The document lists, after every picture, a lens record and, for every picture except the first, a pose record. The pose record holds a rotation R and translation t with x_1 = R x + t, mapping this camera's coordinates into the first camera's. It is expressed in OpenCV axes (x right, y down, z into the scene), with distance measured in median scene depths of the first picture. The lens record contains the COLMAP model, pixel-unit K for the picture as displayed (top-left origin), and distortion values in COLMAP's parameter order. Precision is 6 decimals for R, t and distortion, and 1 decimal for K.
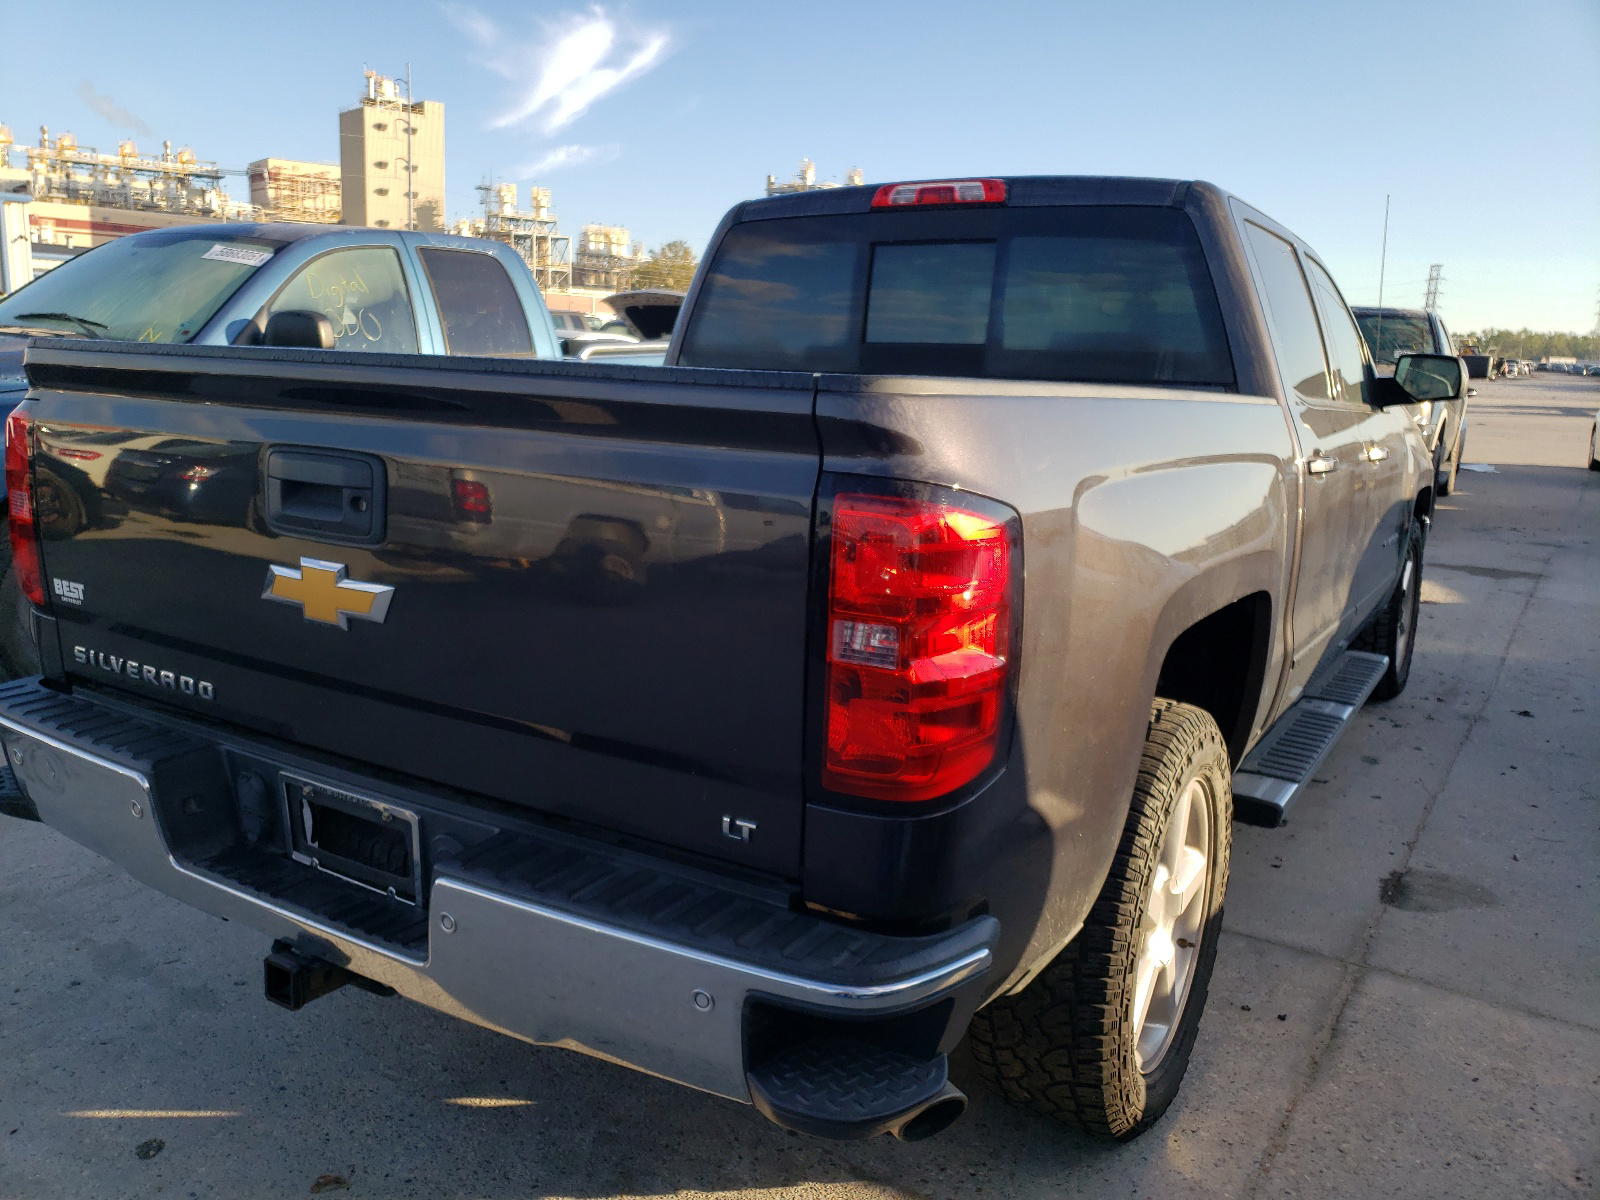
lens RADIAL K [[1242.8, 0, 798.2], [0, 1242.8, 595.1], [0, 0, 1]] dist [0.039745, 0.002363]
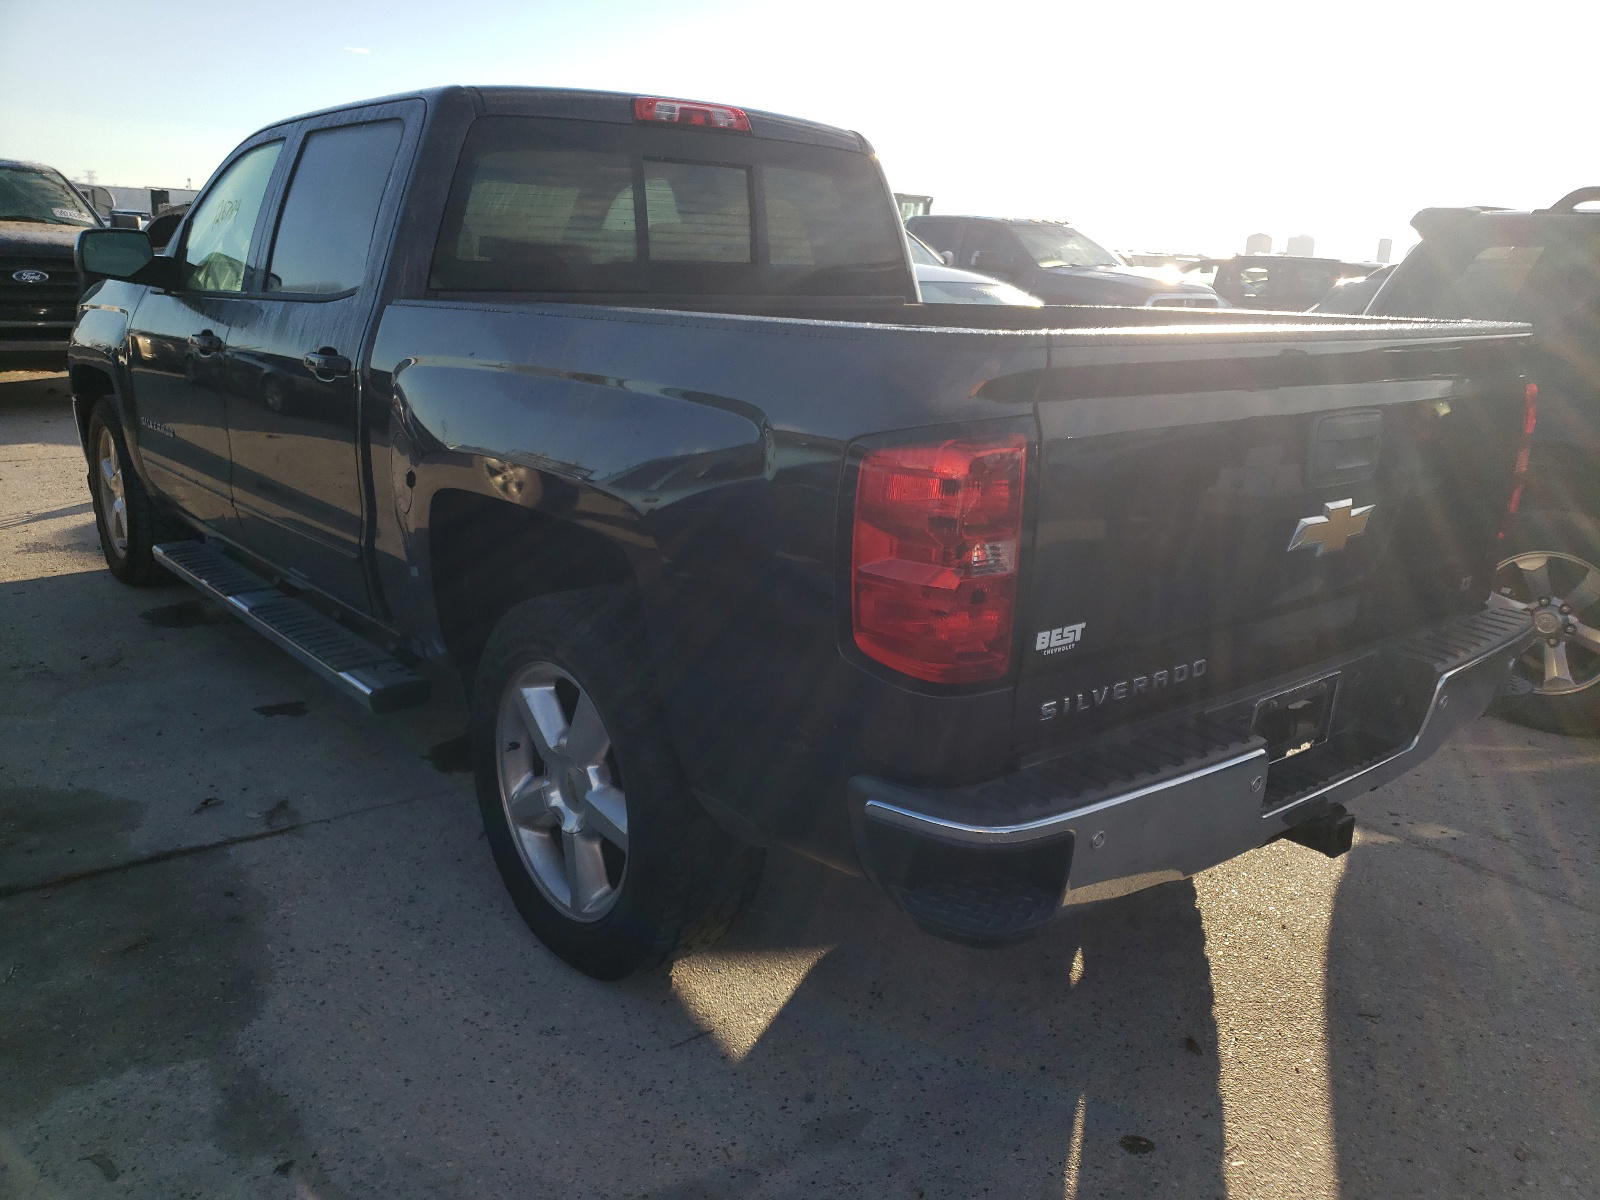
lens RADIAL K [[1242.8, 0, 797.0], [0, 1242.8, 602.9], [0, 0, 1]] dist [0.039745, 0.002363]
pose [[0.320271, -0.276683, 0.906020, -1.372240], [0.156602, 0.958703, 0.237413, -0.248332], [-0.934292, 0.065848, 0.350374, 0.872150]]
